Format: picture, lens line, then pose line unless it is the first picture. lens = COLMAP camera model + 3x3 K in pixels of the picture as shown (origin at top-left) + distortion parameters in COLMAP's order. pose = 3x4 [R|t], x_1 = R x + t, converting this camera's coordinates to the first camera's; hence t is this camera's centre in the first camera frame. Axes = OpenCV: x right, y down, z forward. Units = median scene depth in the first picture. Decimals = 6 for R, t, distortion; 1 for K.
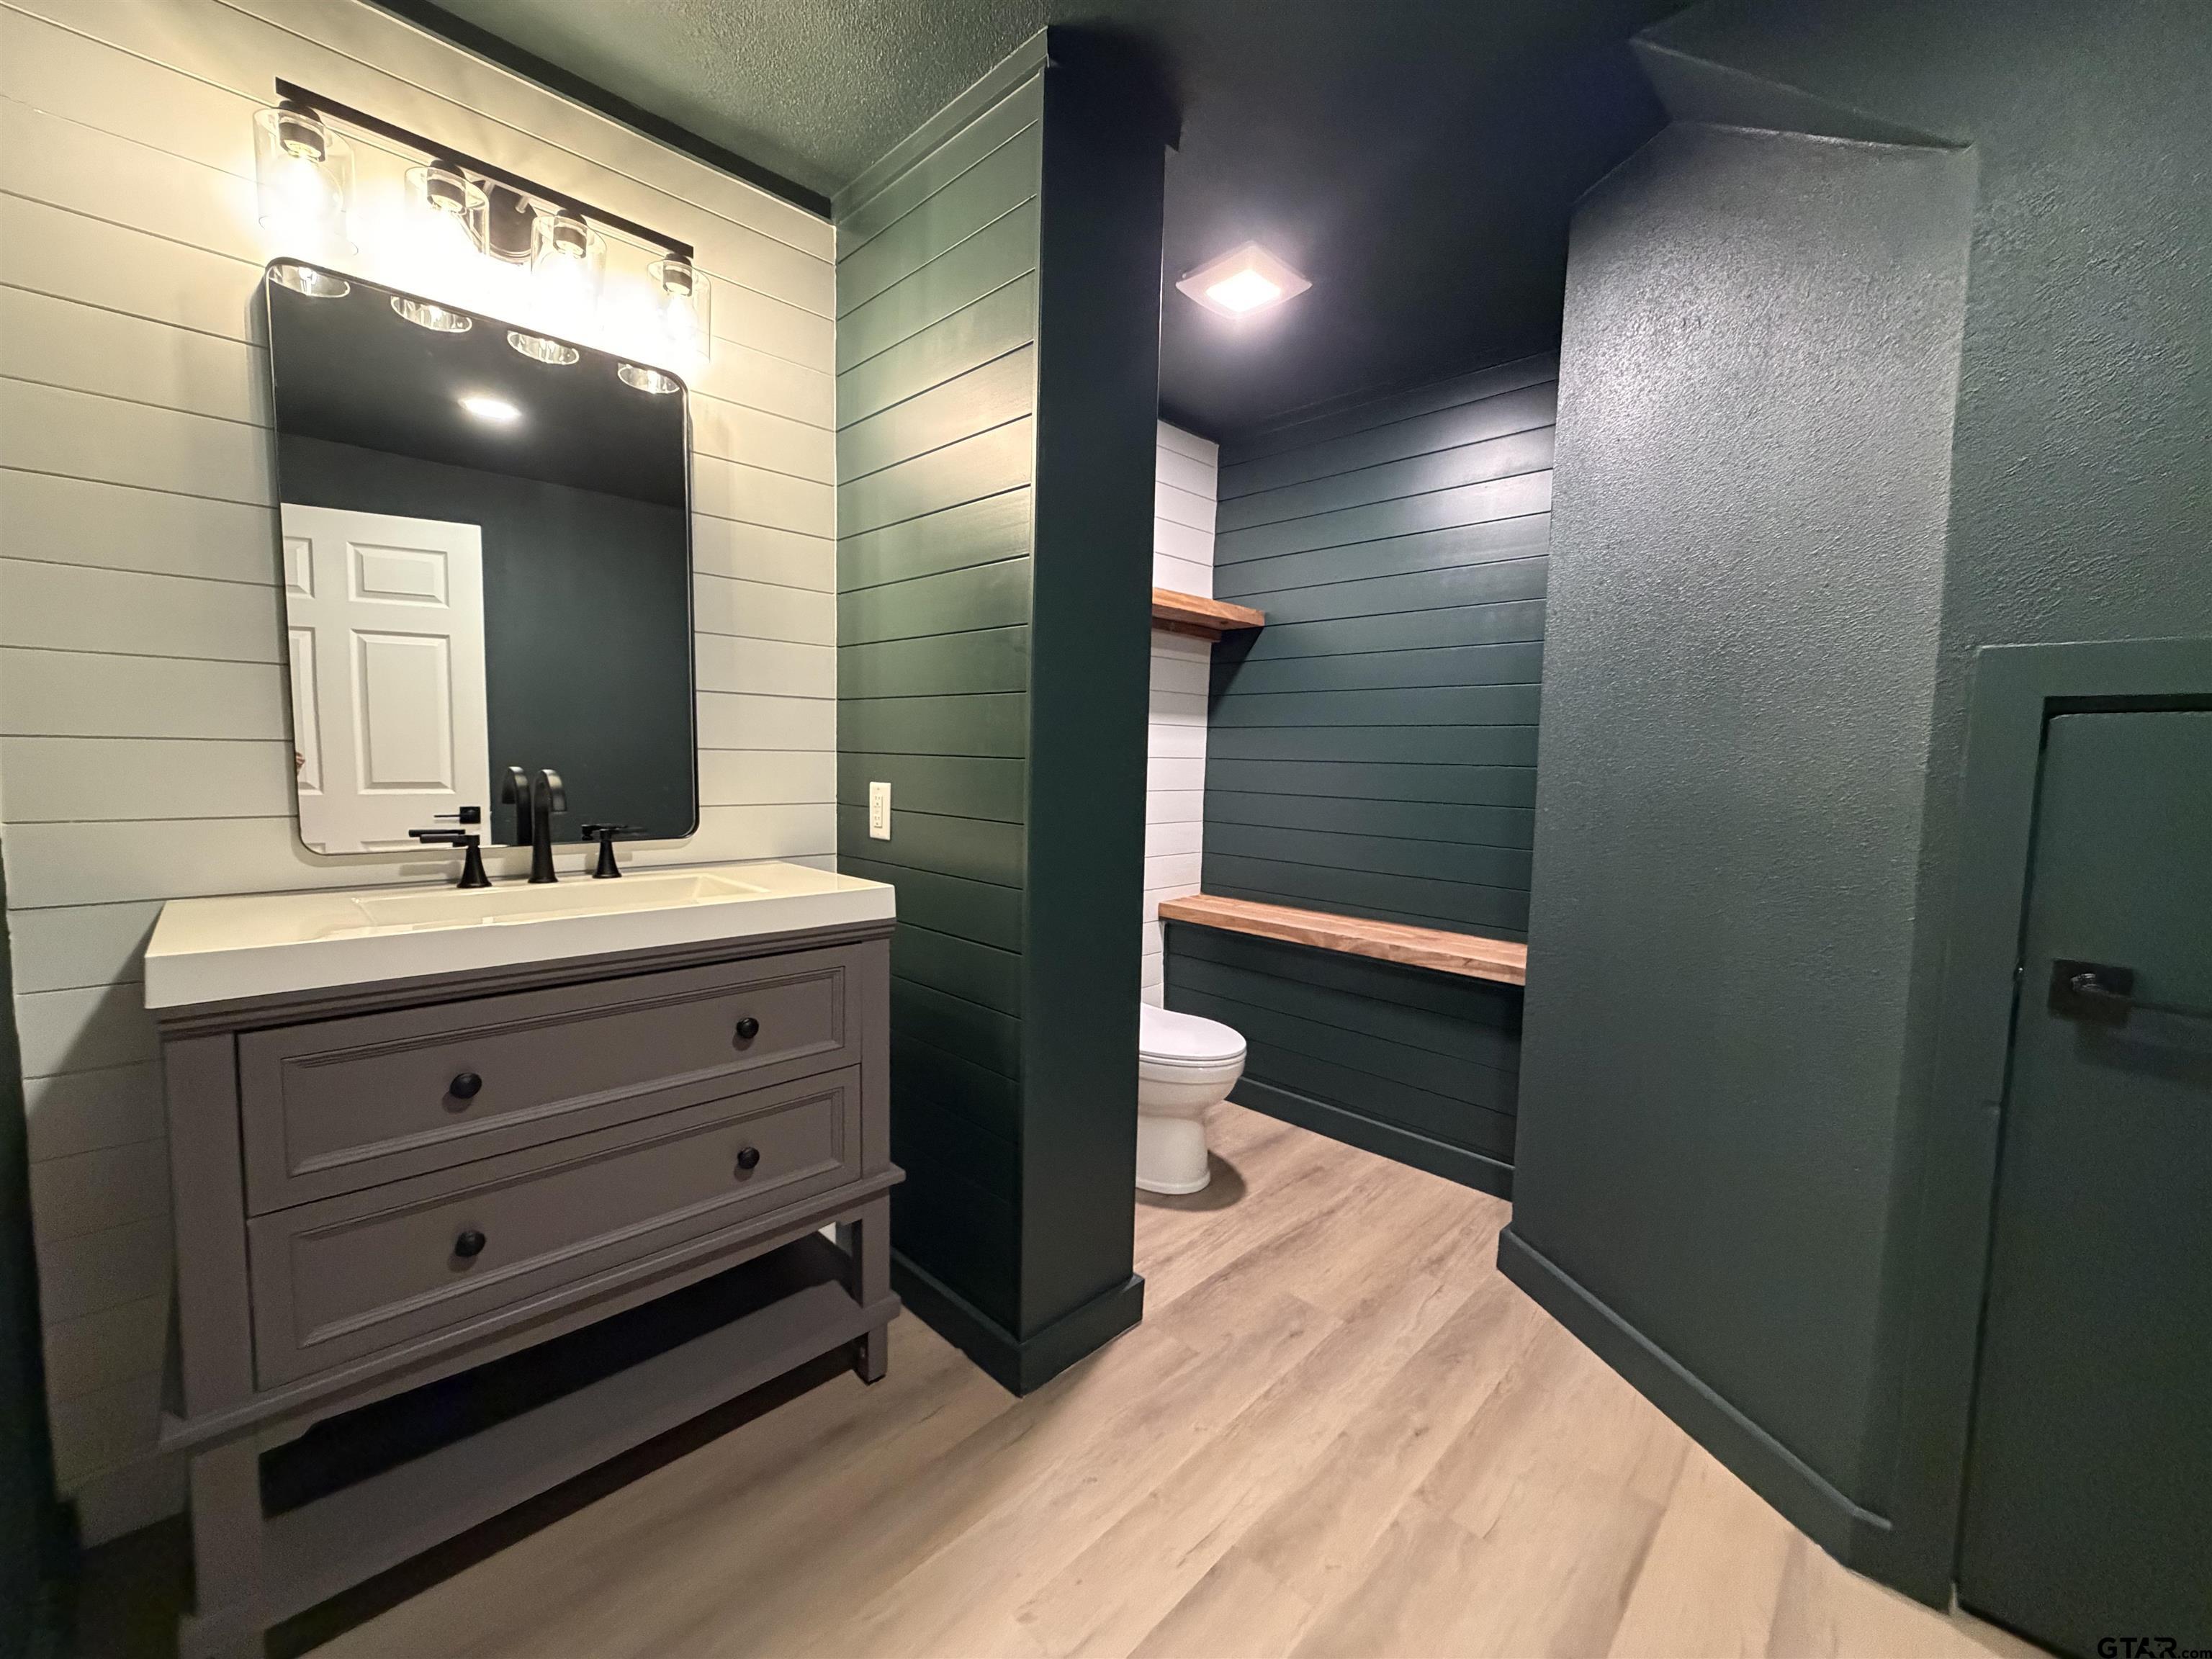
lens RADIAL K [[887.0, 0, 1106.0], [0, 887.0, 829.5], [0, 0, 1]] dist [0.001552, 0.000078]
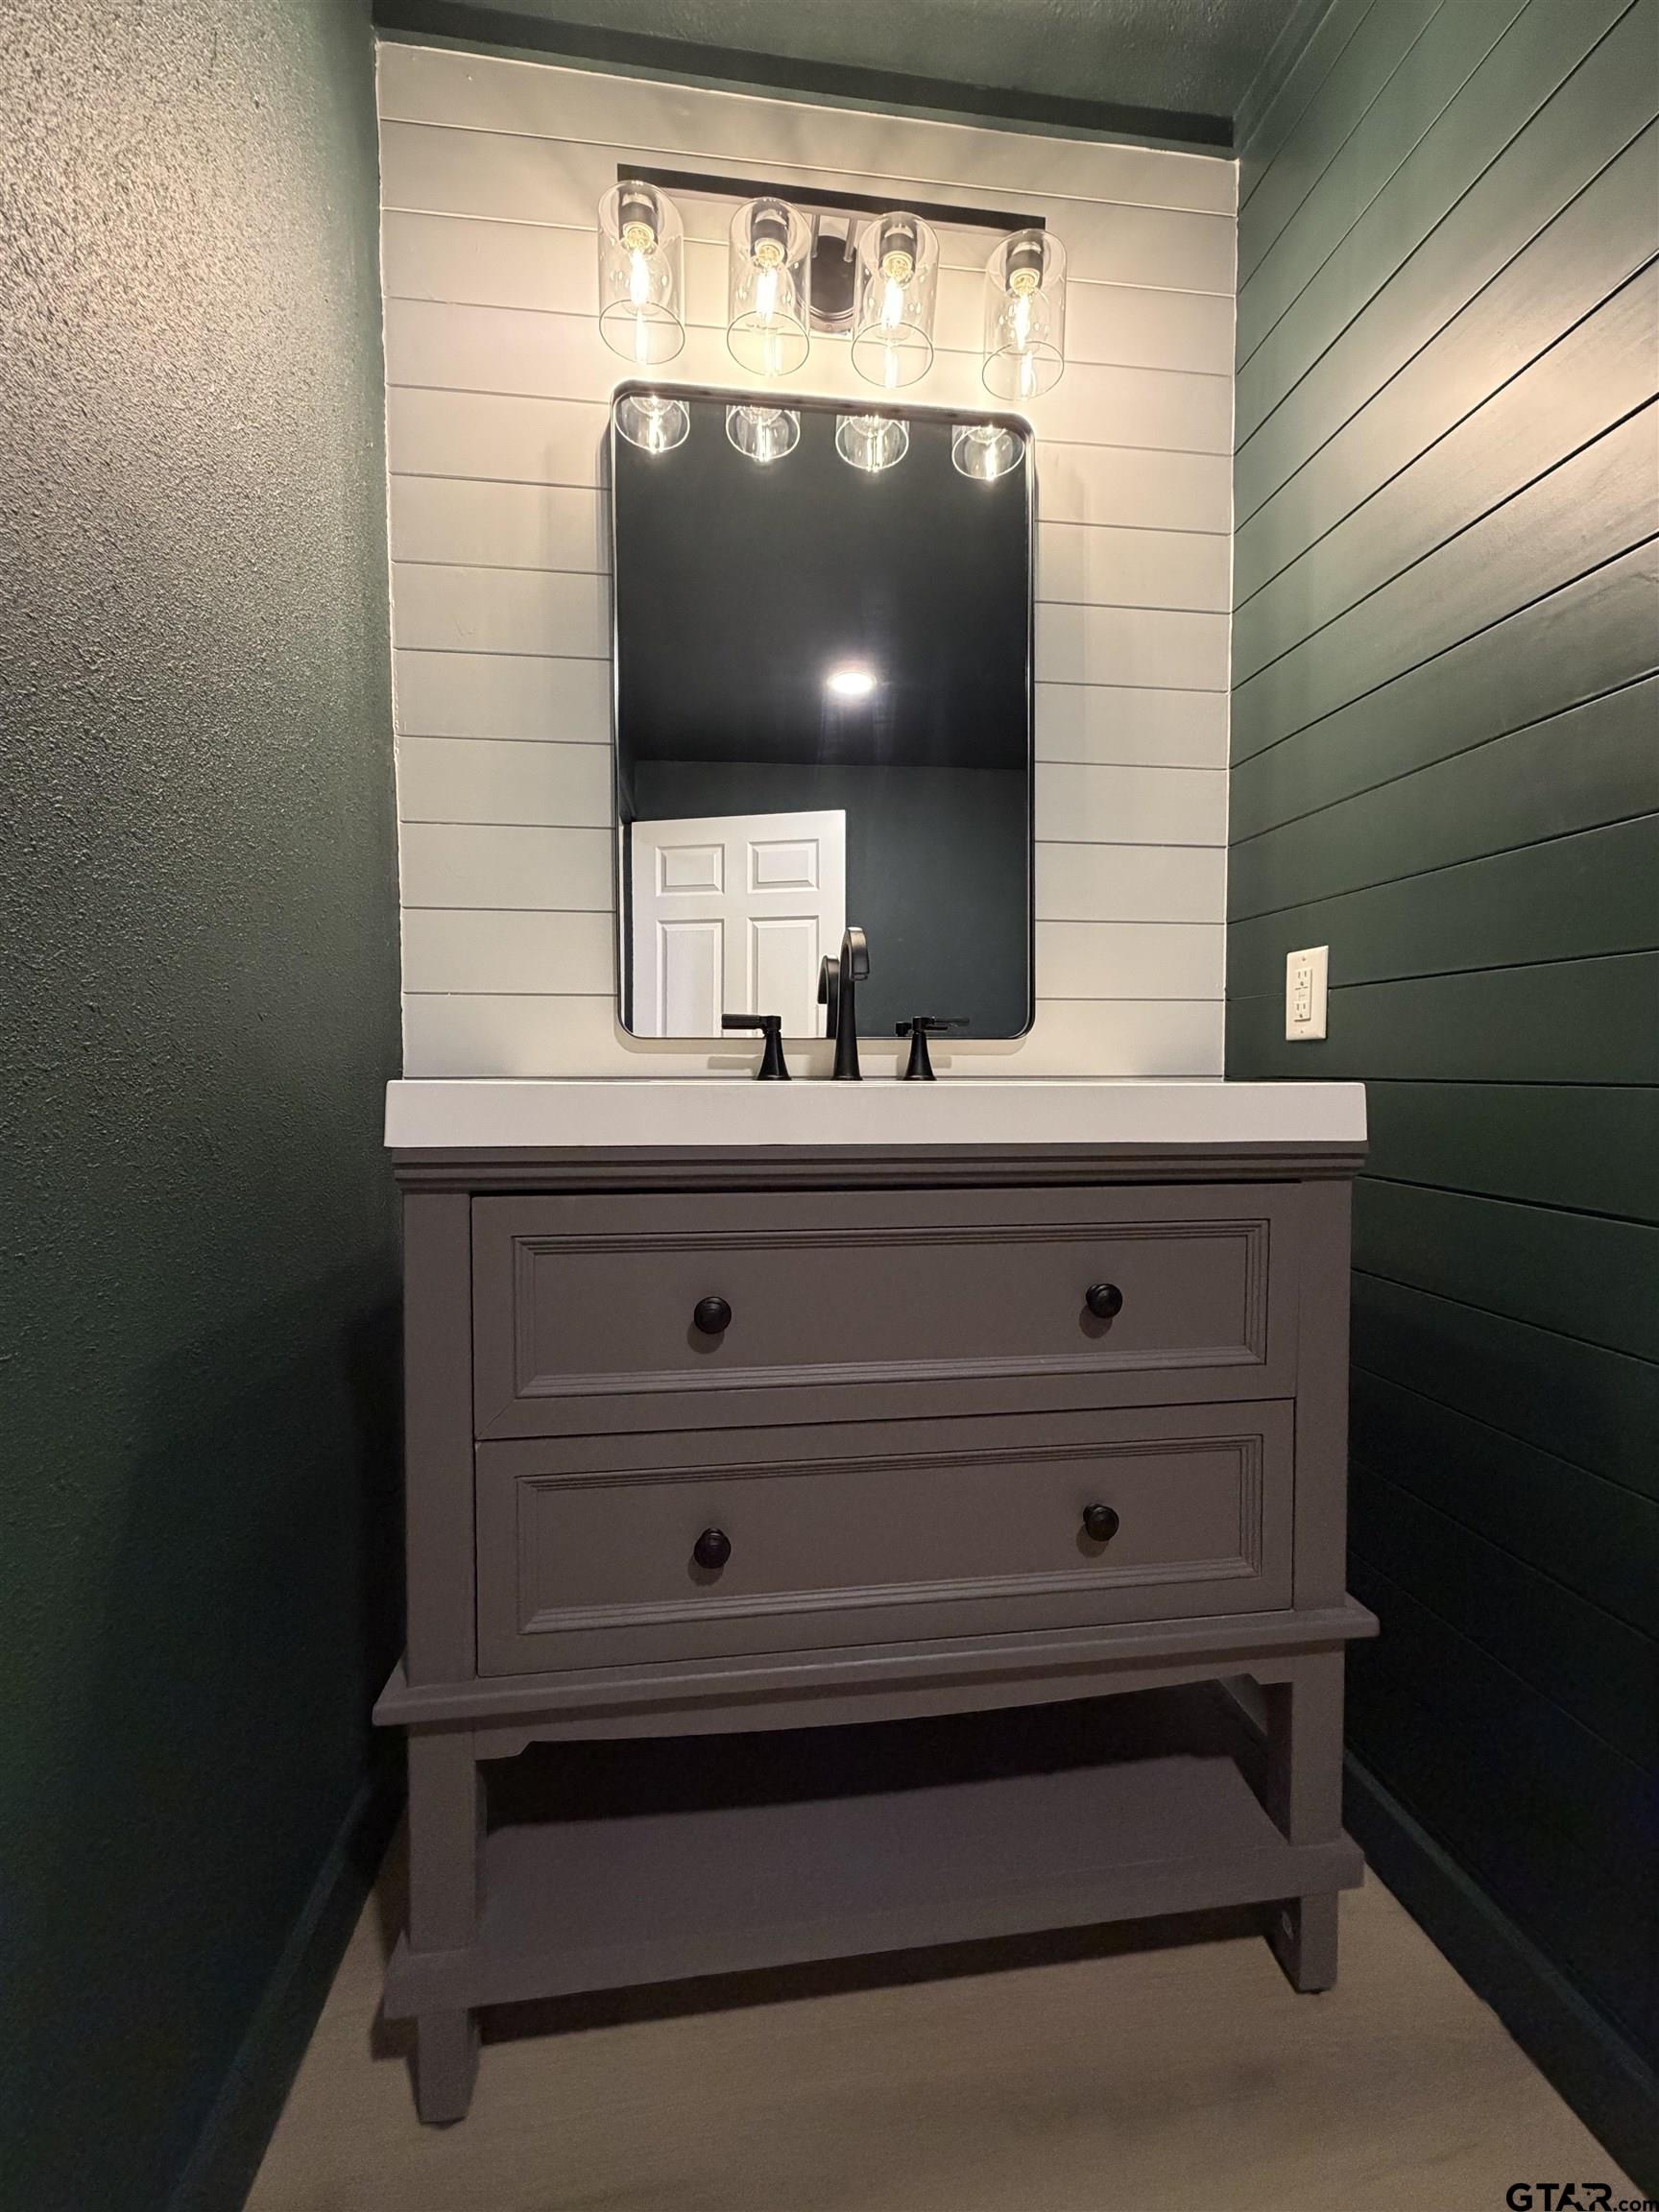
lens RADIAL K [[887.0, 0, 829.5], [0, 887.0, 1106.0], [0, 0, 1]] dist [0.001552, 0.000078]
pose [[0.793423, -0.000868, -0.608670, -0.162723], [-0.032132, 0.998545, -0.043309, 0.108886], [0.607822, 0.053920, 0.792241, 0.355678]]
